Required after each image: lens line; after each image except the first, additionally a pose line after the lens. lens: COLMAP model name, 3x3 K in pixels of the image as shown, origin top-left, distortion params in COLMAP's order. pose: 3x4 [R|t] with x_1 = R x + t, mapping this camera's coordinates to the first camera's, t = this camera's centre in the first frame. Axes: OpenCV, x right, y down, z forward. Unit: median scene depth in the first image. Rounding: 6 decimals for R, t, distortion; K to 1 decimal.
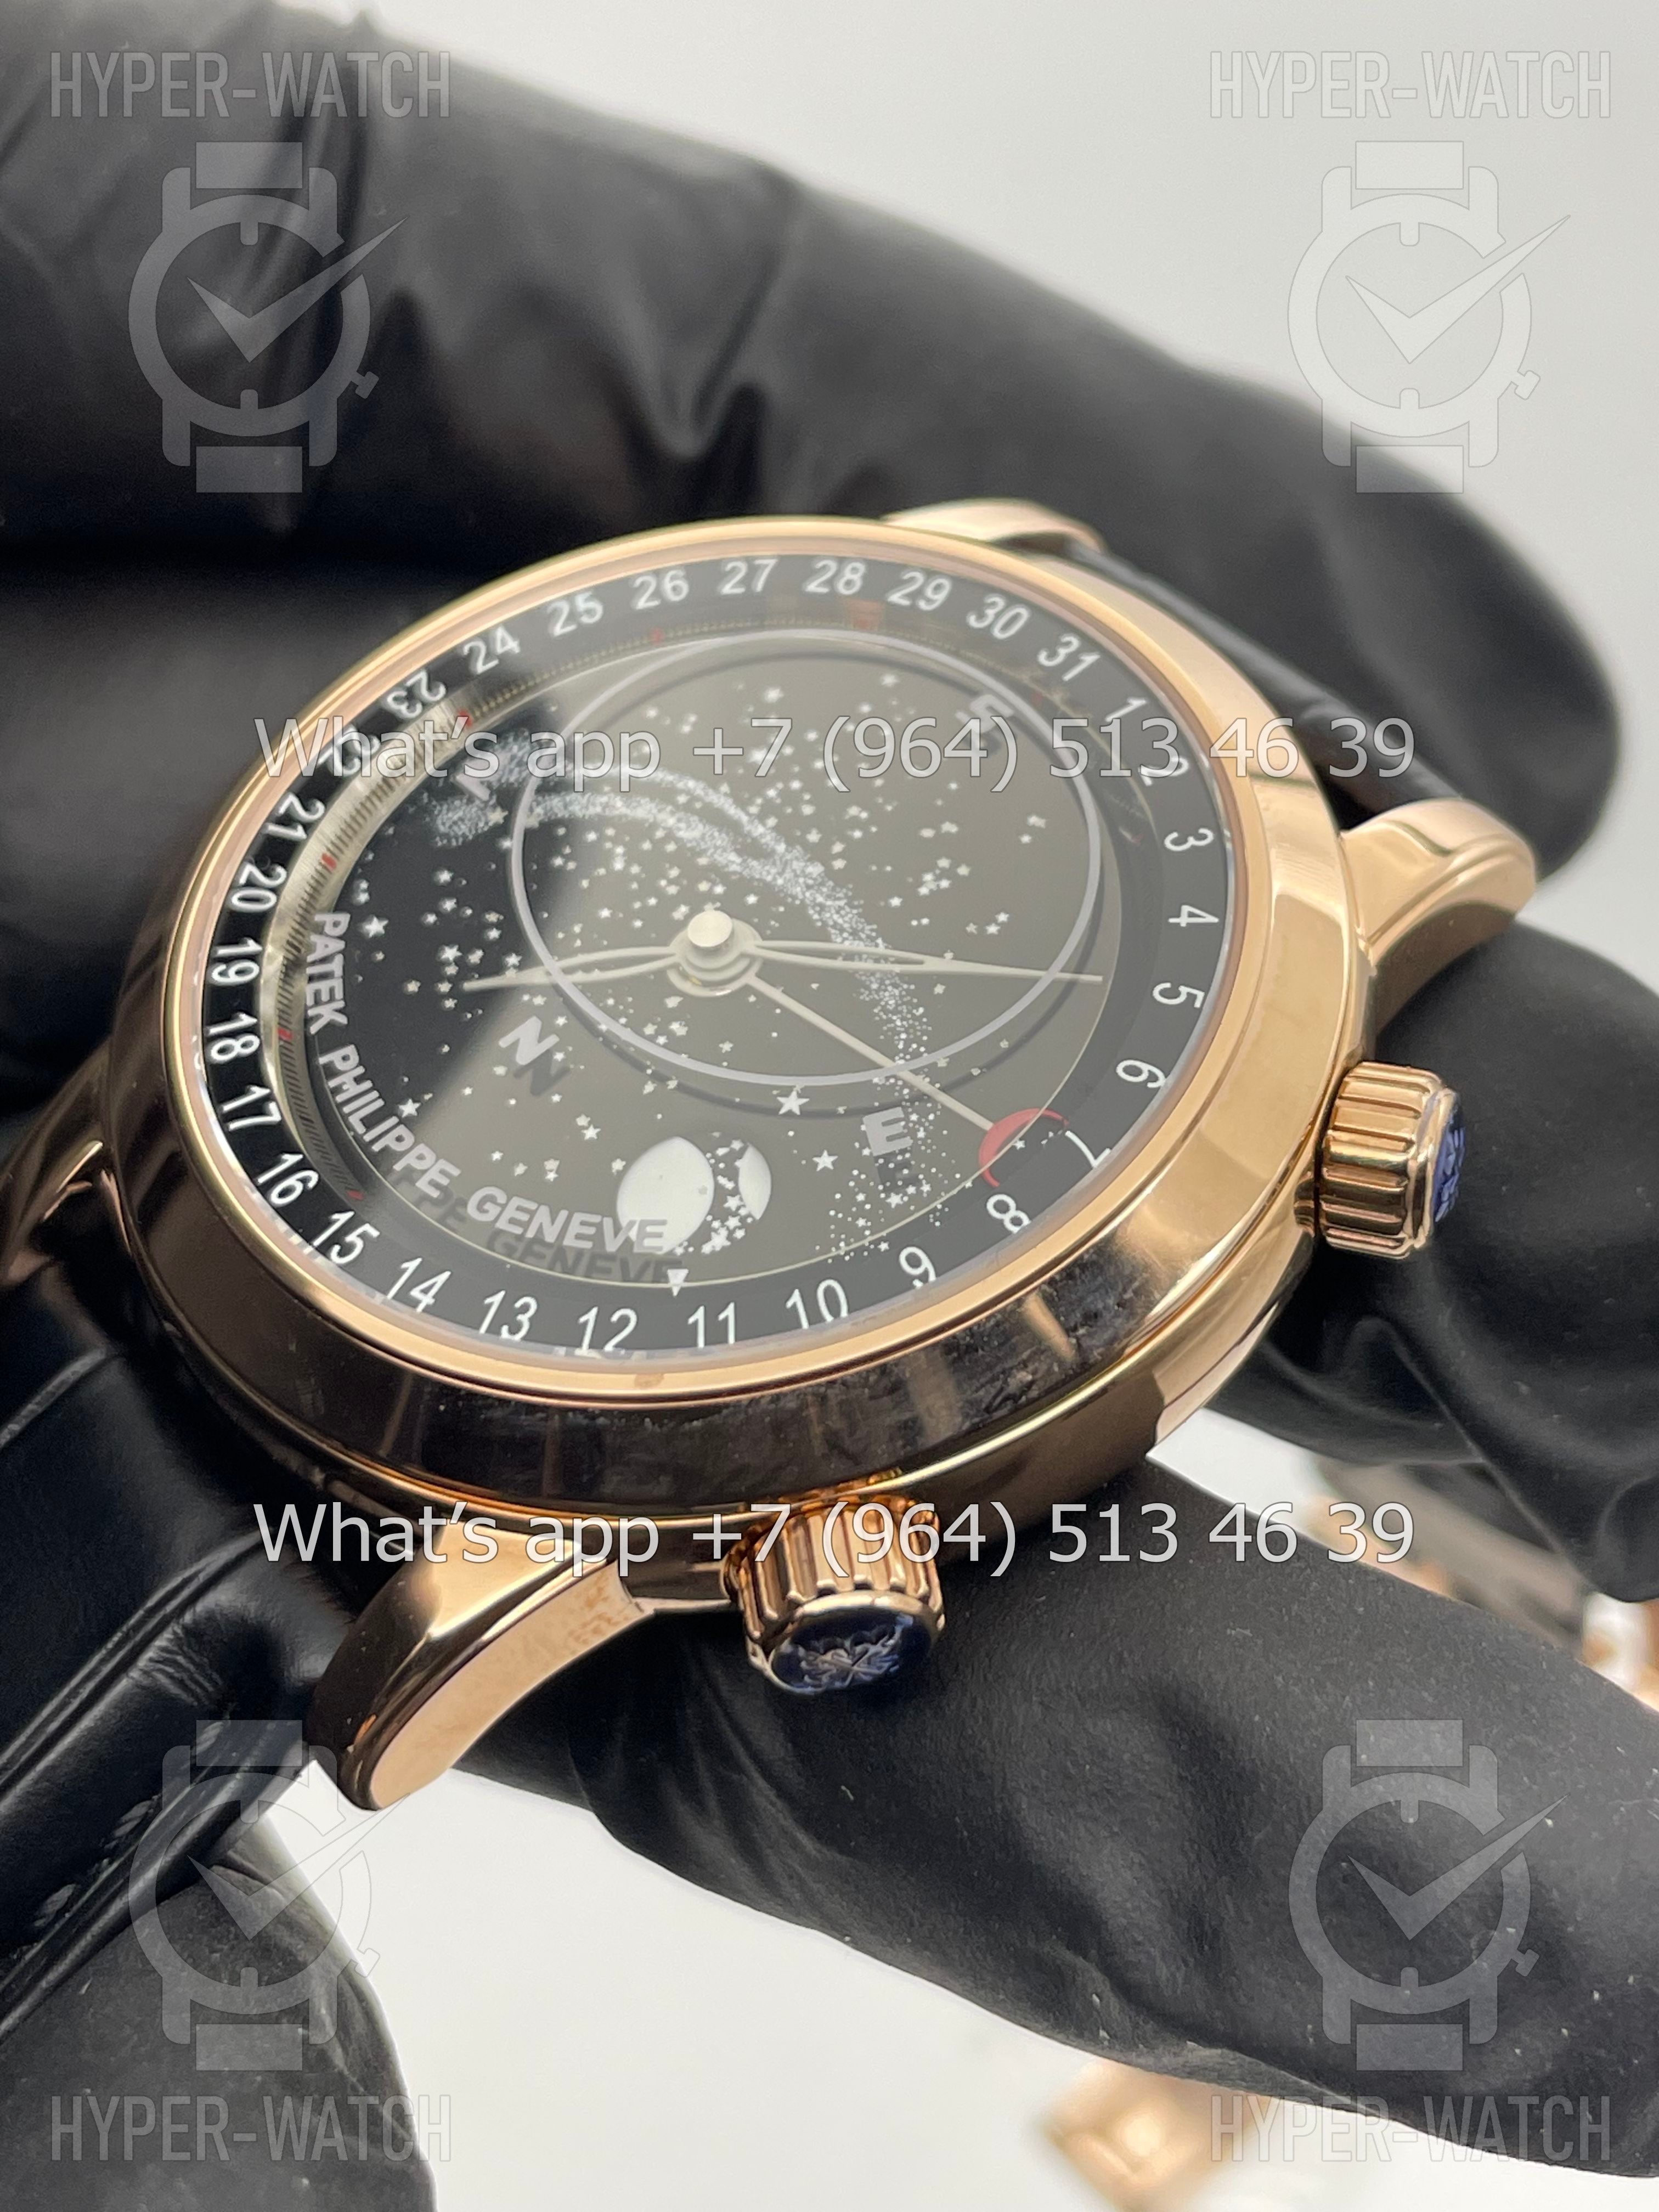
lens RADIAL K [[3417.4, 0, 831.0], [0, 3417.4, 939.3], [0, 0, 1]] dist [0.081468, -0.013954]
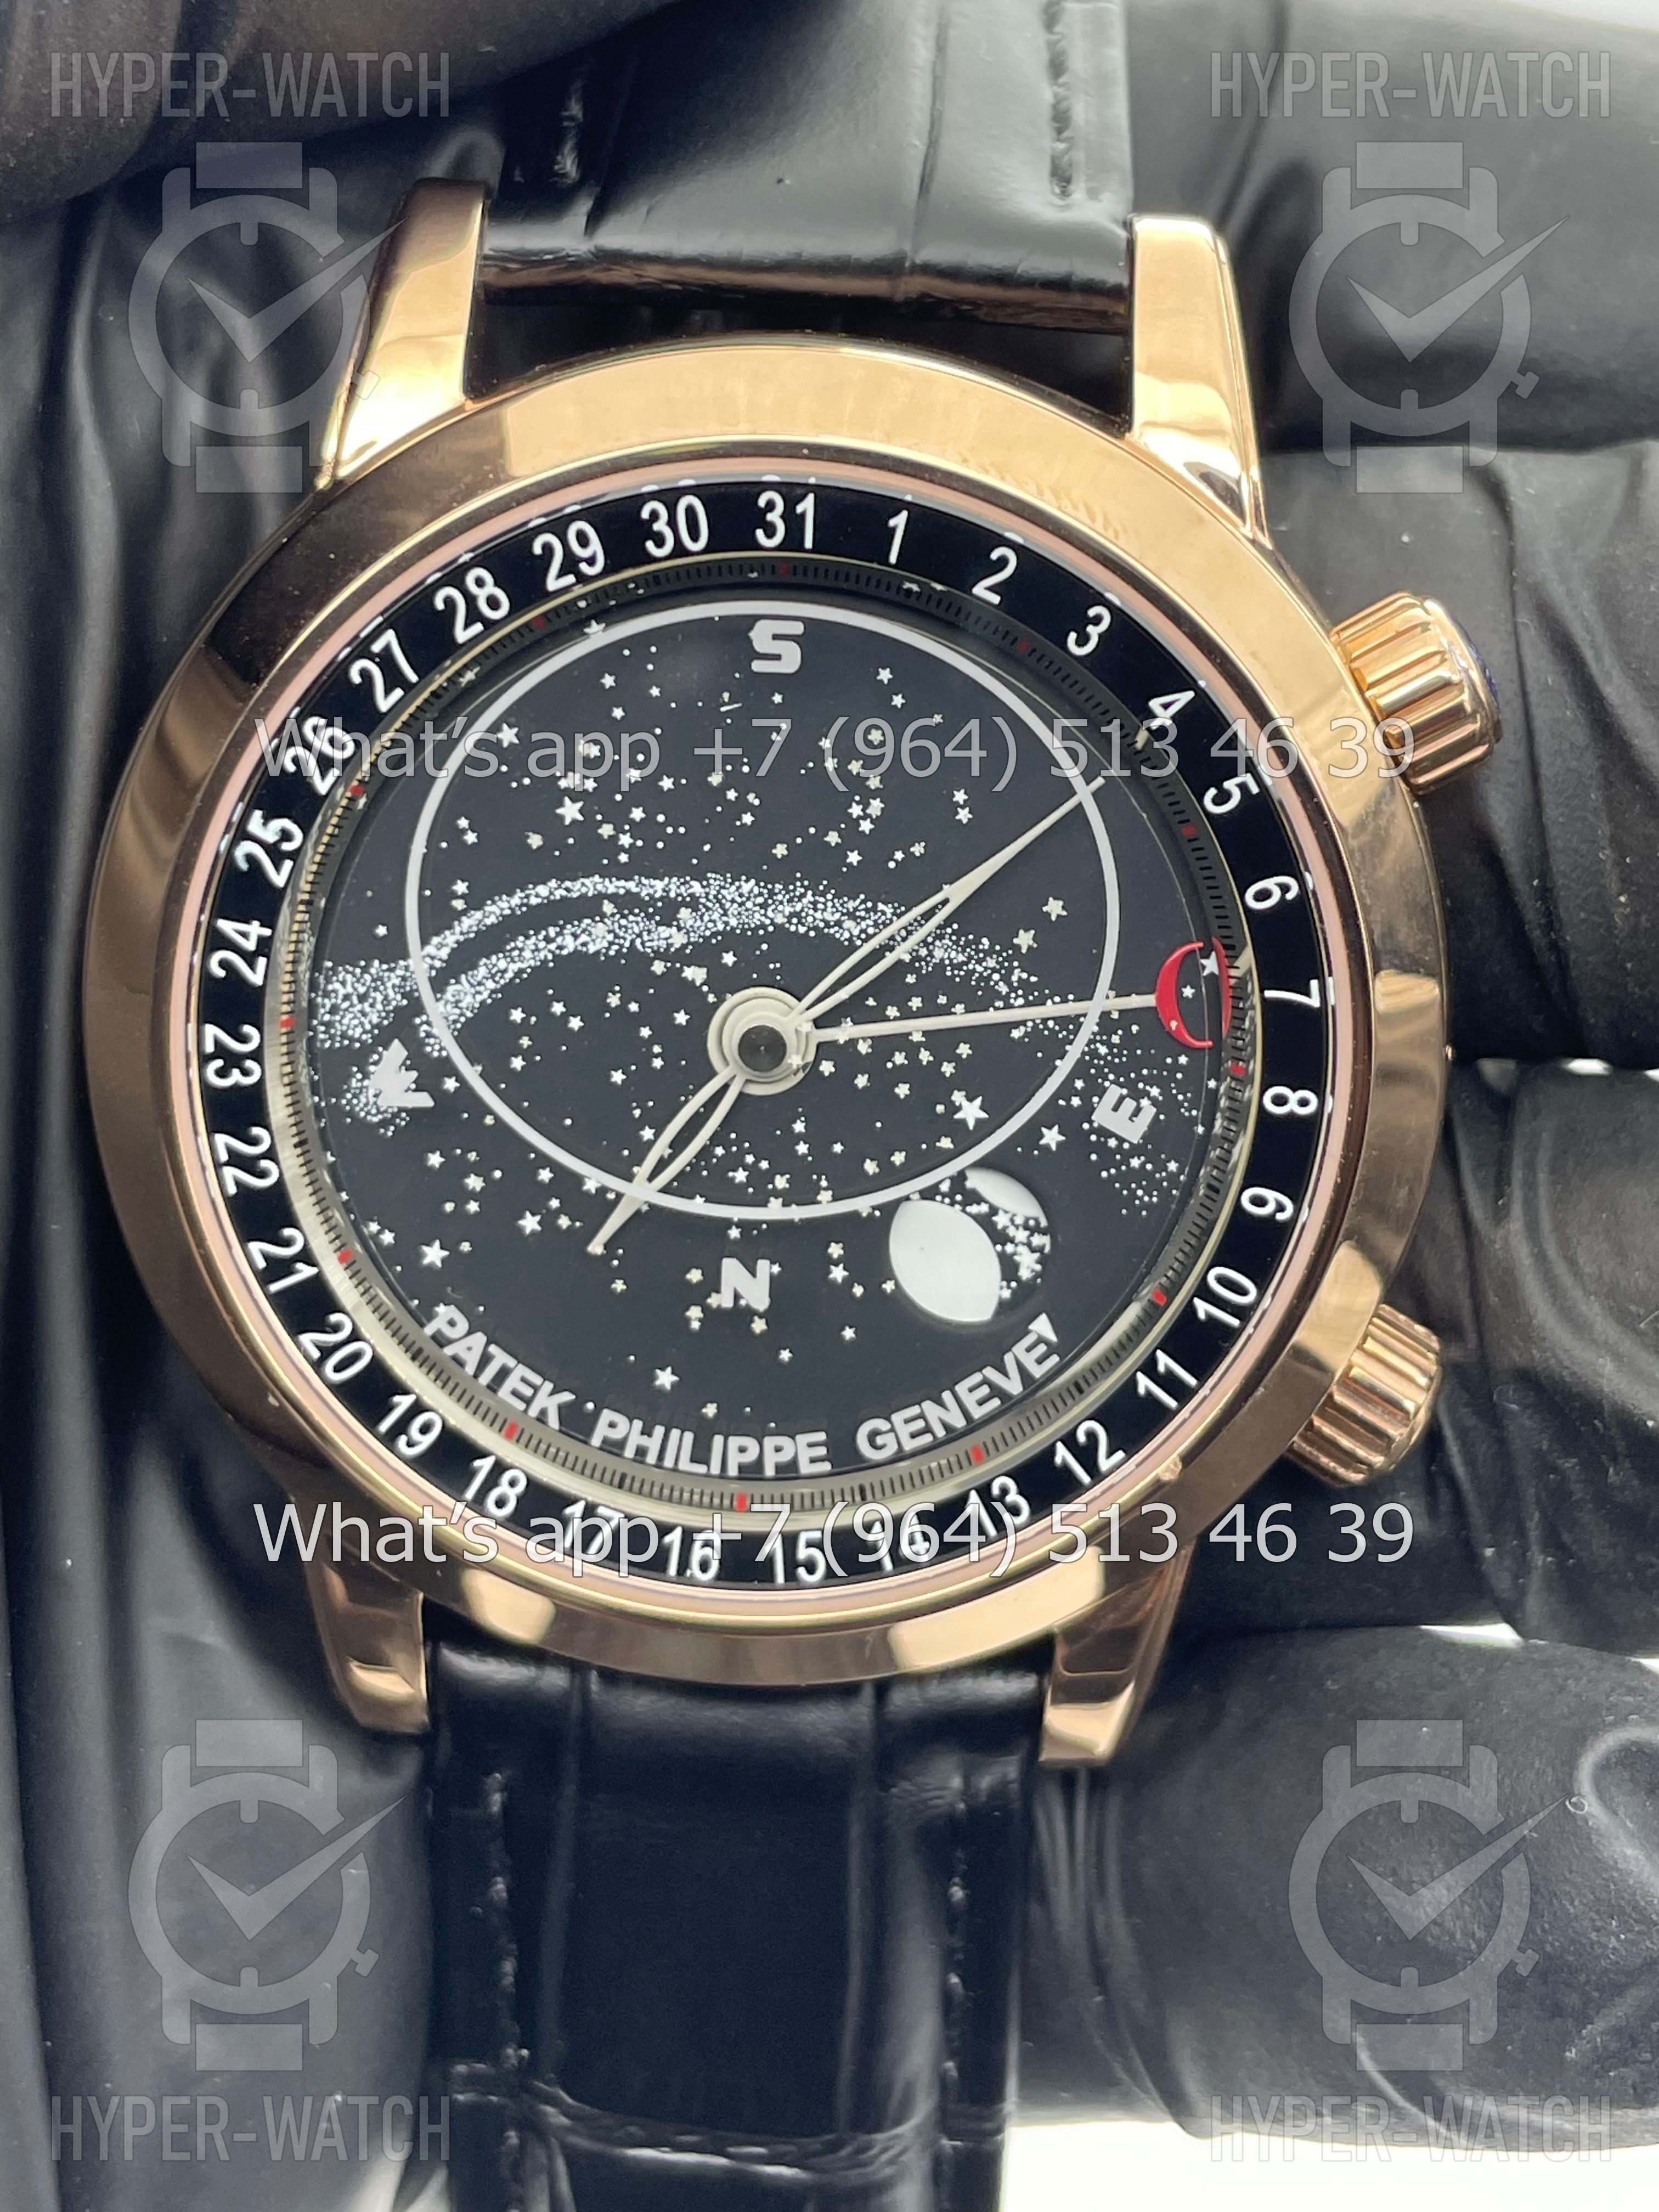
lens RADIAL K [[3417.4, 0, 831.0], [0, 3417.4, 939.3], [0, 0, 1]] dist [0.081468, -0.013954]
pose [[0.661314, -0.749741, 0.023497, -0.023529], [0.515282, 0.476826, 0.712124, -0.678693], [-0.545113, -0.458830, 0.701660, 0.367070]]
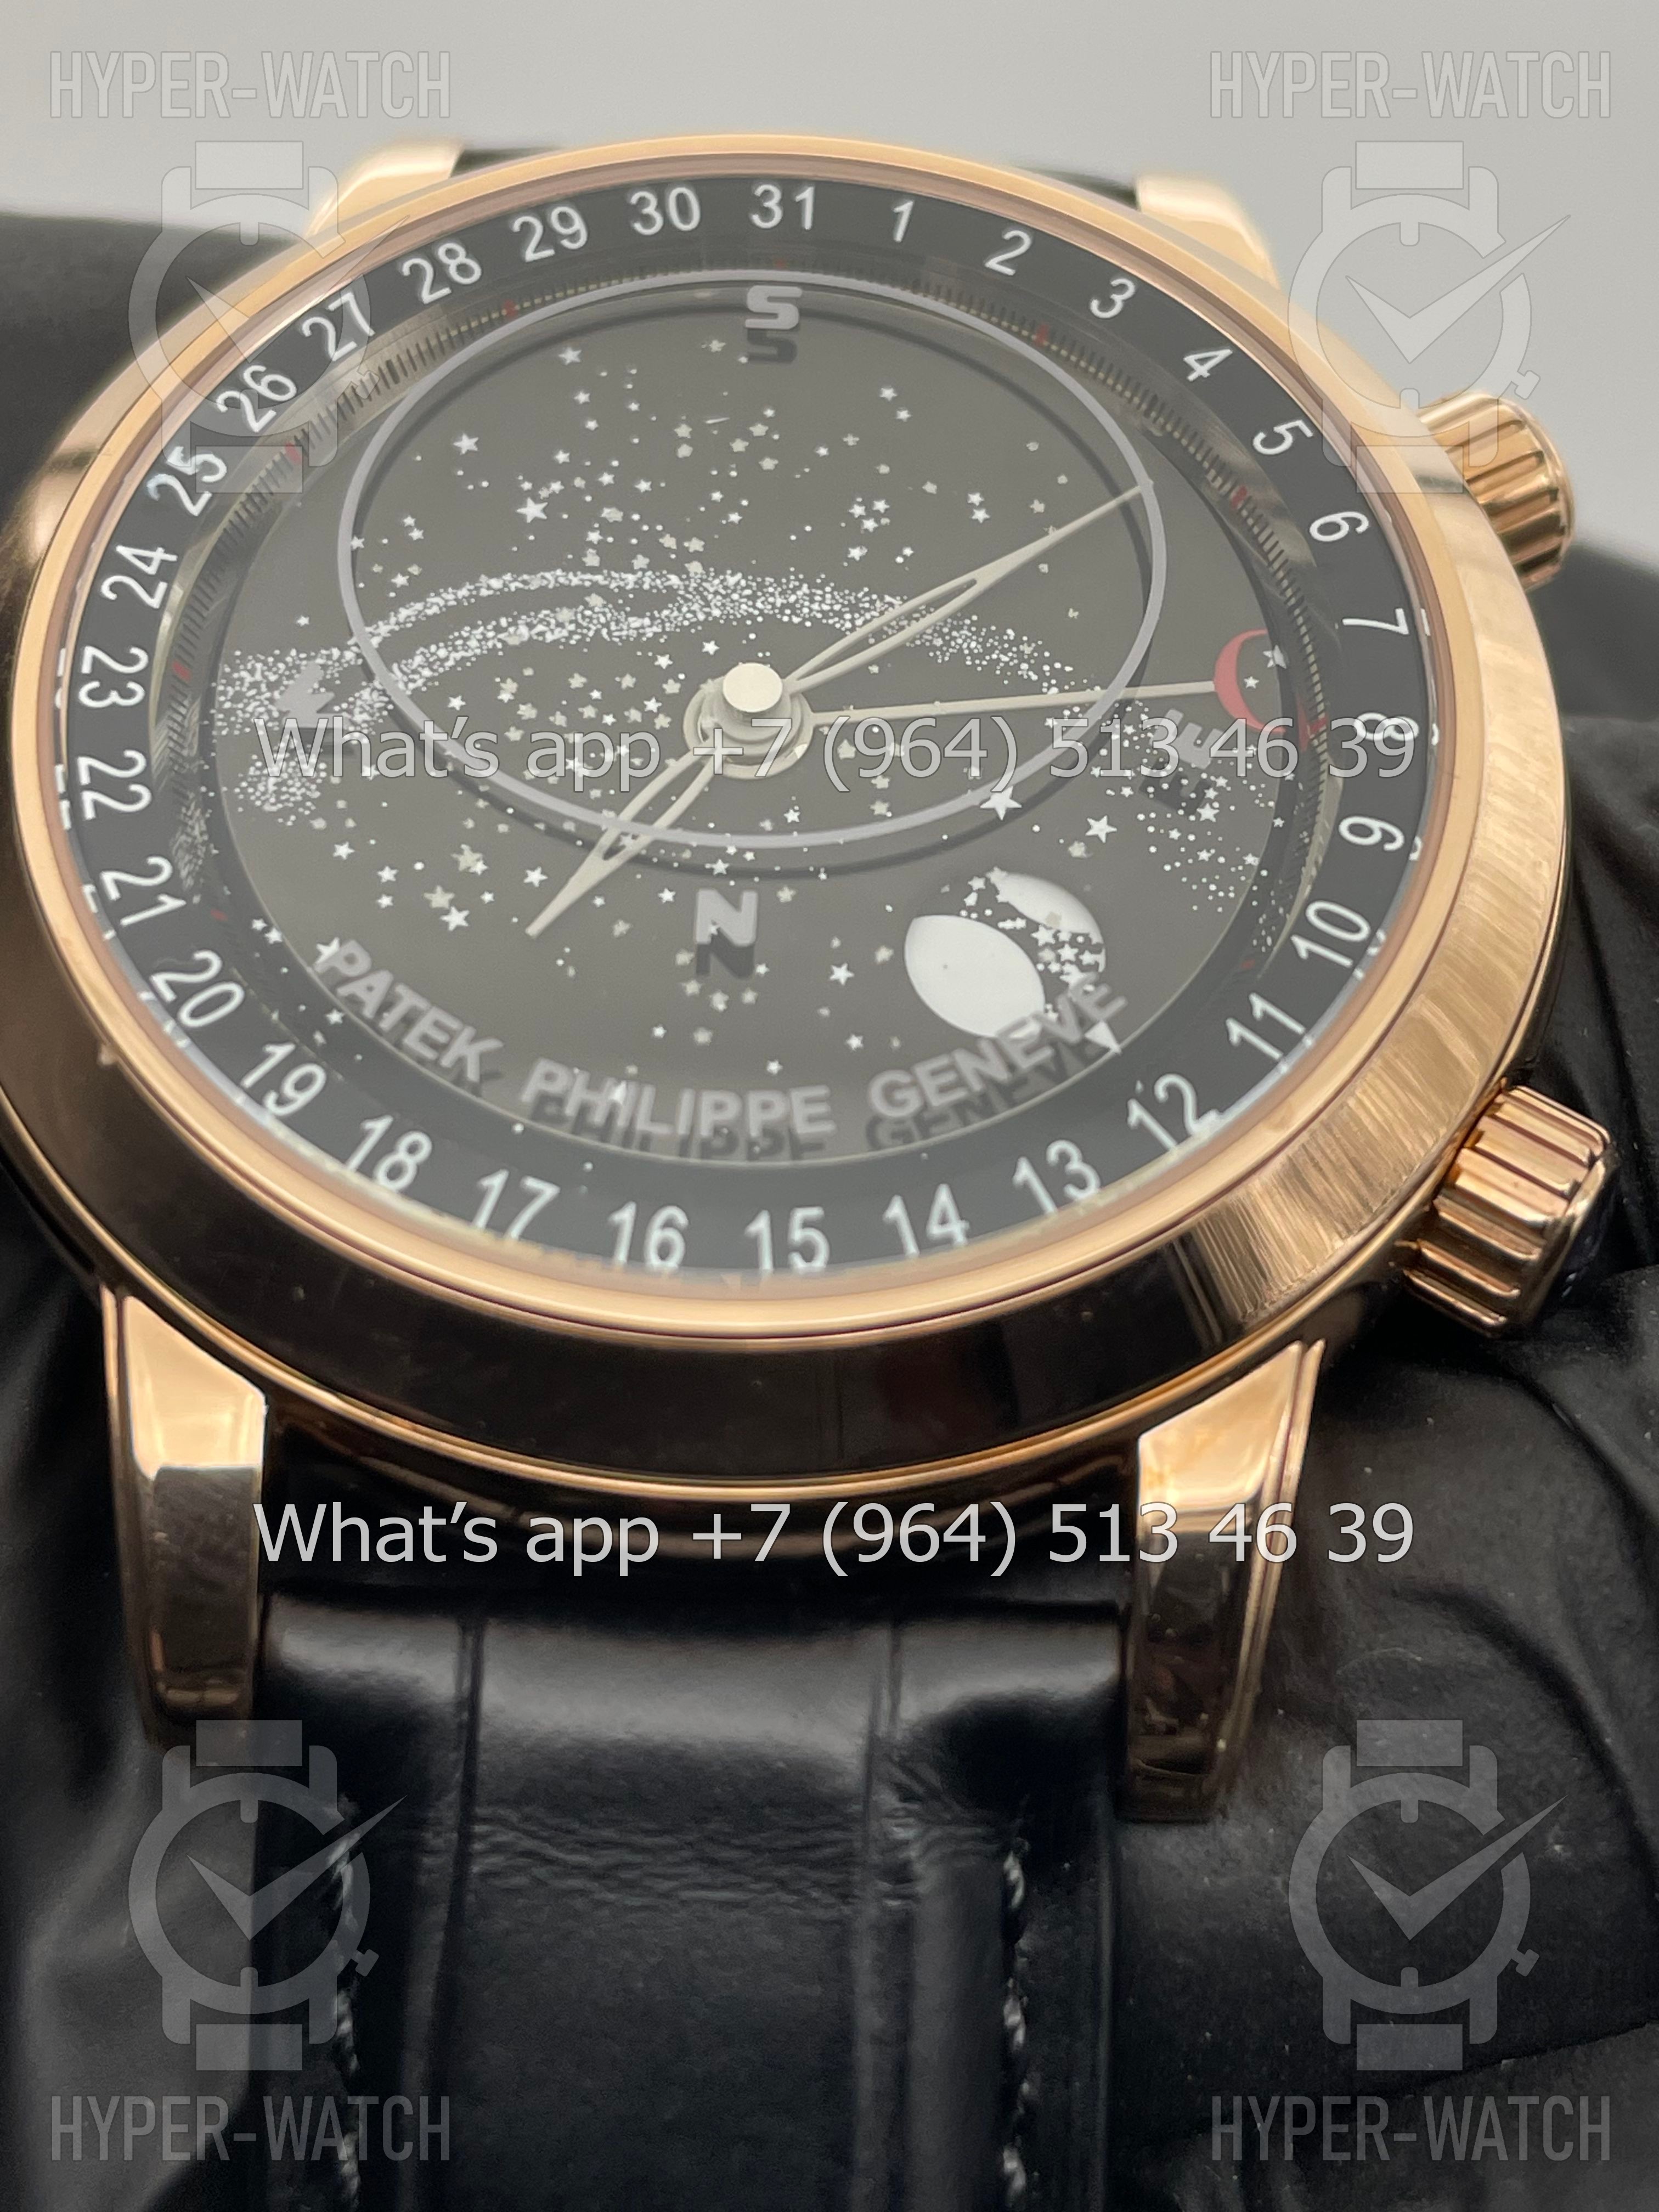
lens RADIAL K [[3557.9, 0, 826.6], [0, 3557.9, 956.4], [0, 0, 1]] dist [0.119668, -0.161238]
pose [[0.655371, -0.539551, 0.528558, -0.492665], [0.498542, 0.834709, 0.233917, -0.135040], [-0.567403, 0.110206, 0.816032, 0.351016]]
